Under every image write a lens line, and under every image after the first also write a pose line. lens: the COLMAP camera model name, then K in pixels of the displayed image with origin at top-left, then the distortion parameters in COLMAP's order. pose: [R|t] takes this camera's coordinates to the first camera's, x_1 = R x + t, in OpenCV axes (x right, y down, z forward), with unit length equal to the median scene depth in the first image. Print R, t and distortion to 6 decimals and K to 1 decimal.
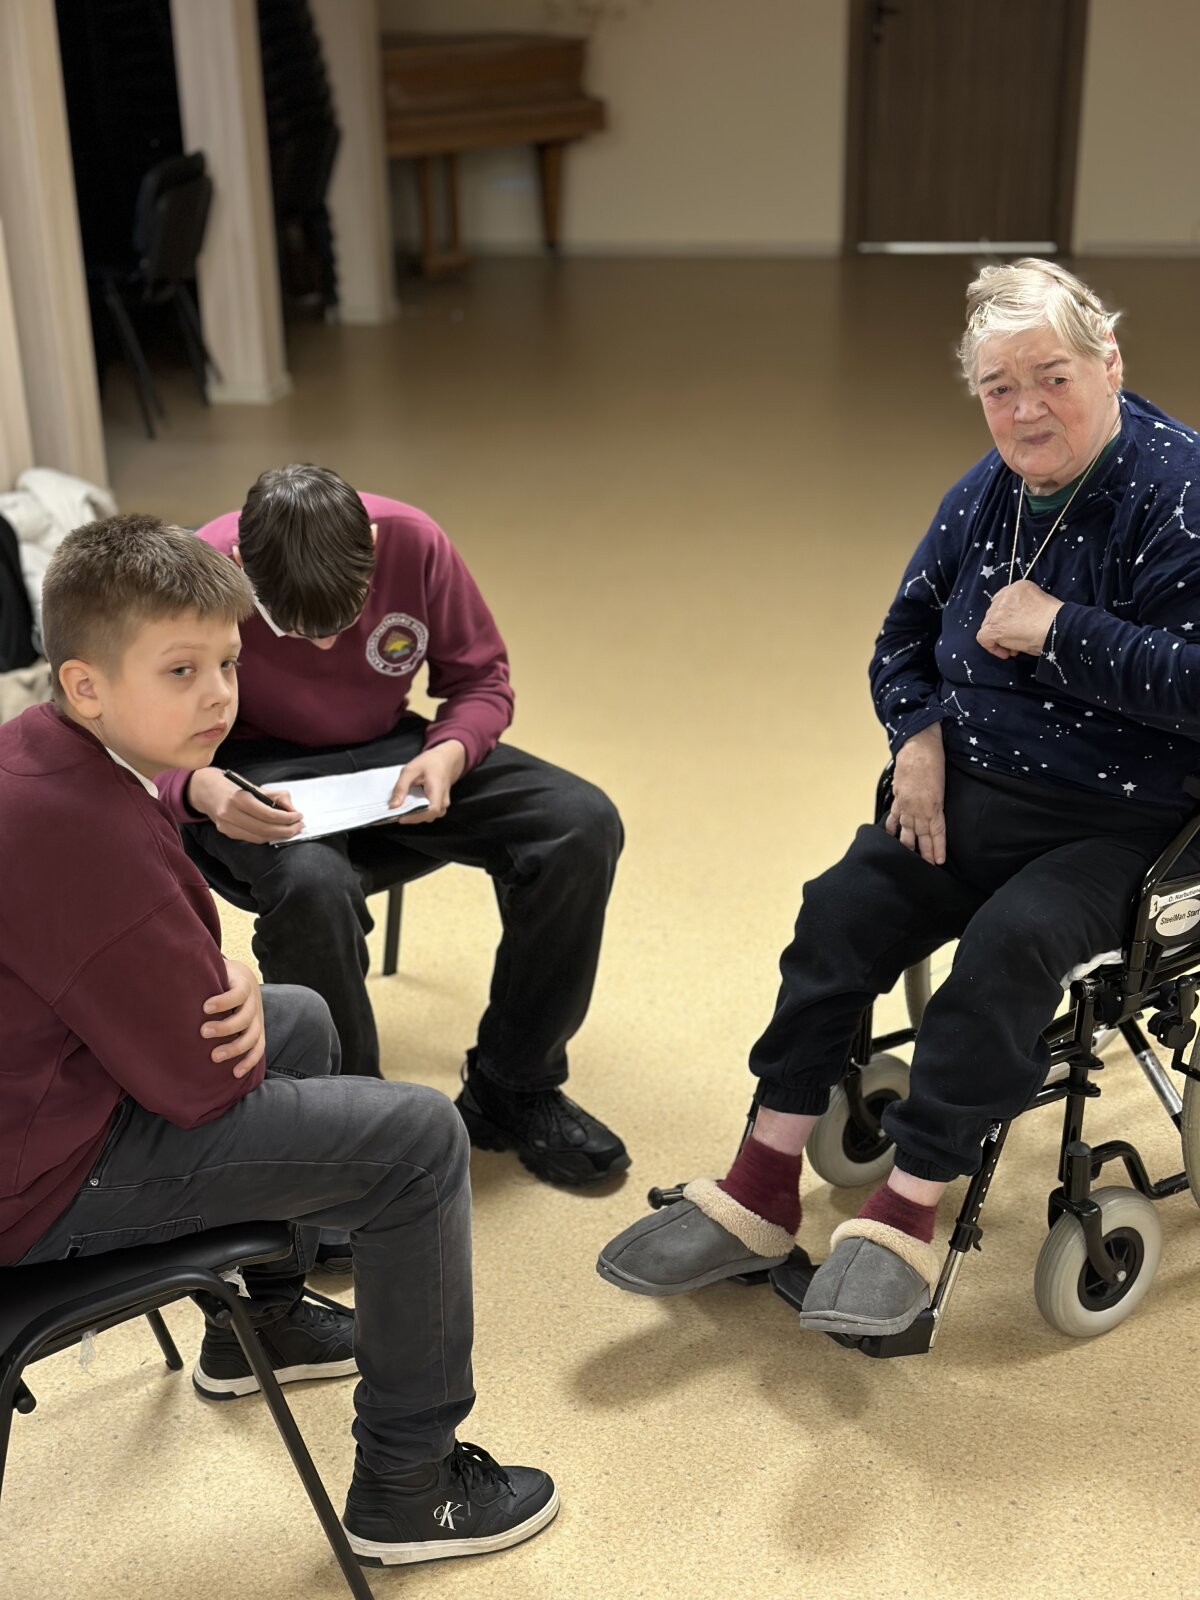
lens RADIAL K [[2193.8, 0, 604.2], [0, 2193.8, 826.6], [0, 0, 1]] dist [0.200031, -0.456298]
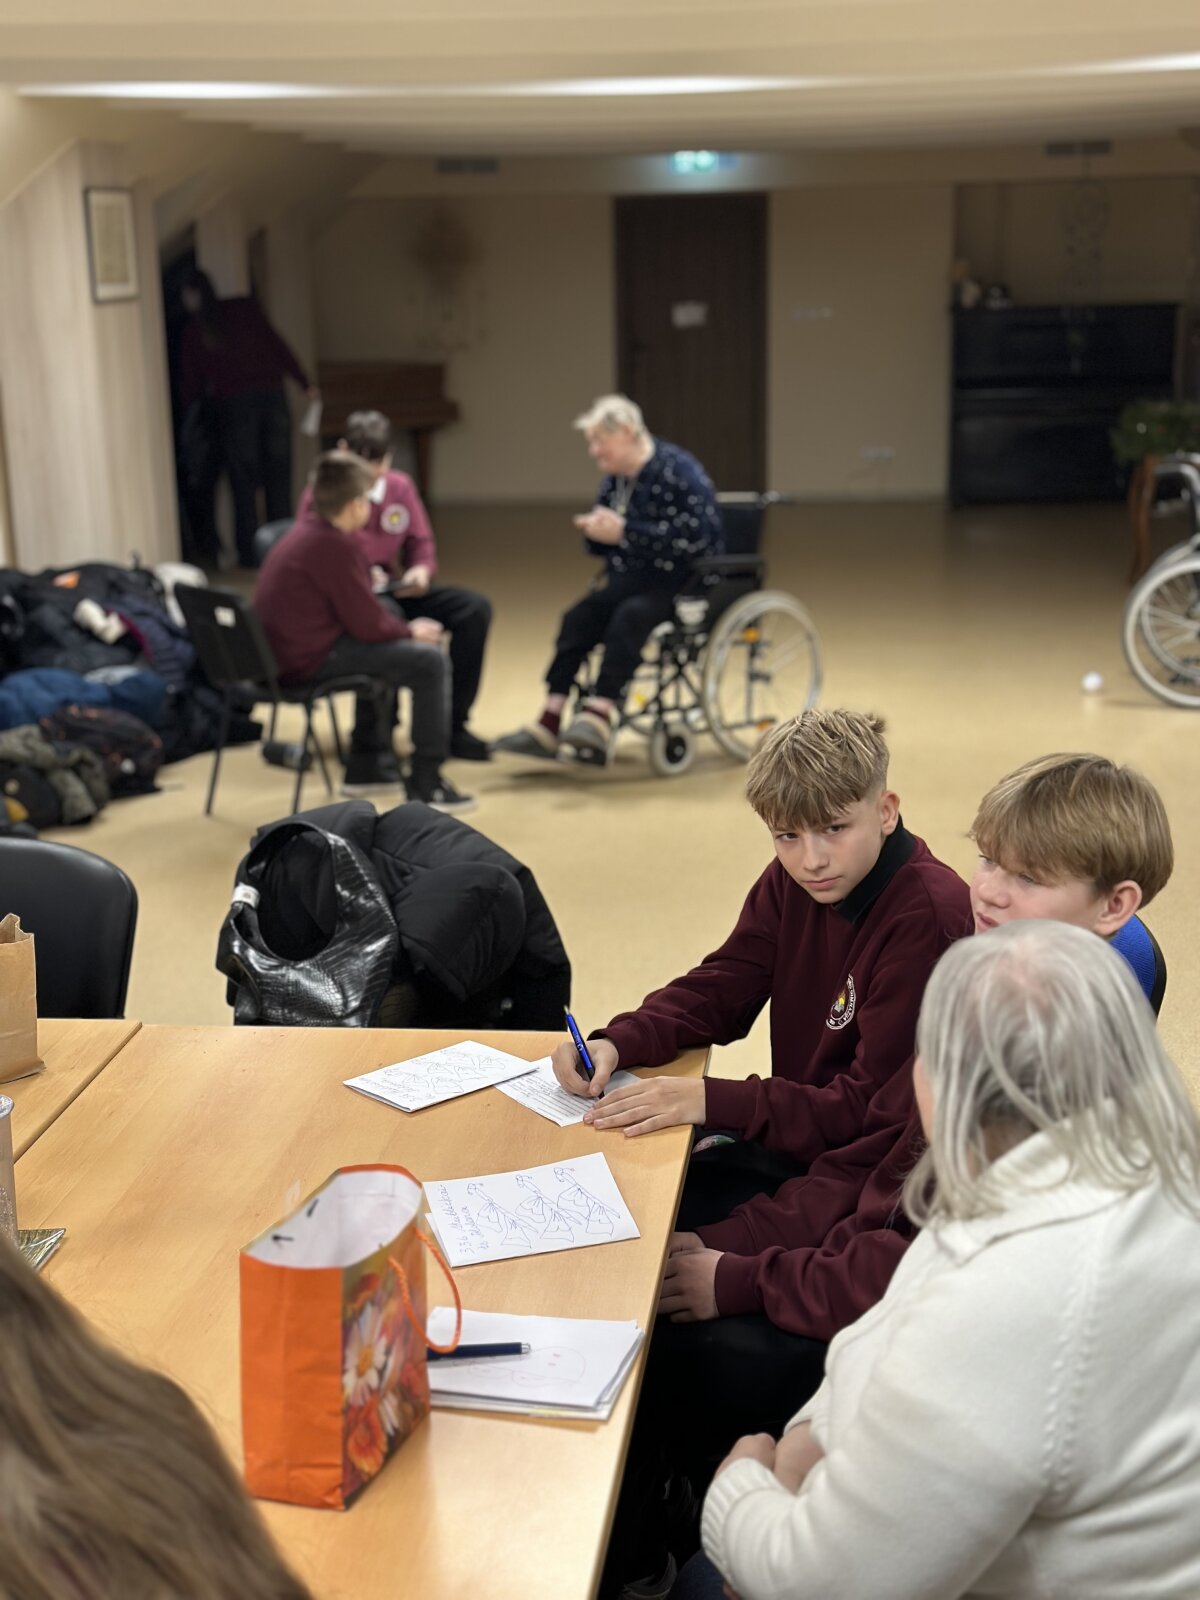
lens RADIAL K [[2193.8, 0, 604.2], [0, 2193.8, 826.6], [0, 0, 1]] dist [0.200031, -0.456298]
pose [[0.997010, -0.010627, 0.076541, -0.068411], [0.022152, 0.988233, -0.151344, 0.701890], [-0.074032, 0.152587, 0.985513, -1.655071]]
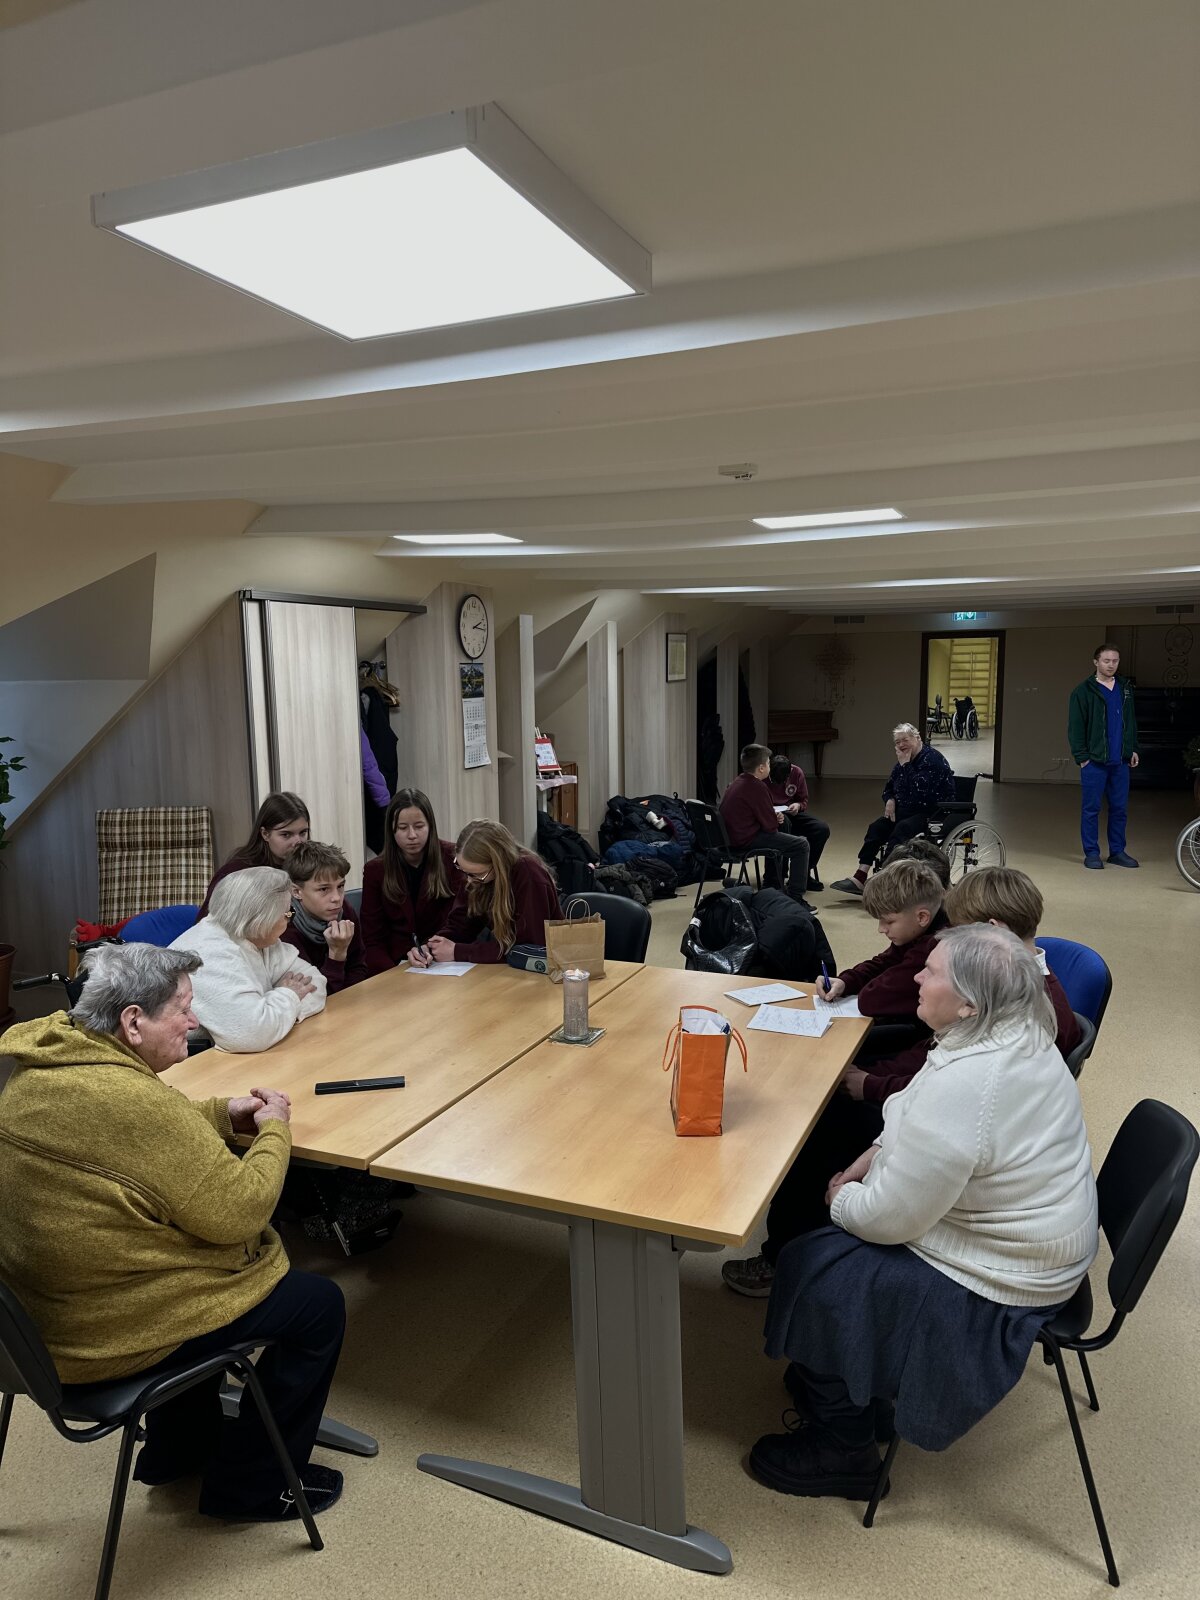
lens RADIAL K [[1110.9, 0, 600.0], [0, 1110.9, 800.0], [0, 0, 1]] dist [0.131845, -0.000838]
pose [[0.977620, 0.040247, -0.206494, 0.004863], [-0.095750, 0.959100, -0.266382, 0.804078], [0.187327, 0.280192, 0.941489, -1.884928]]
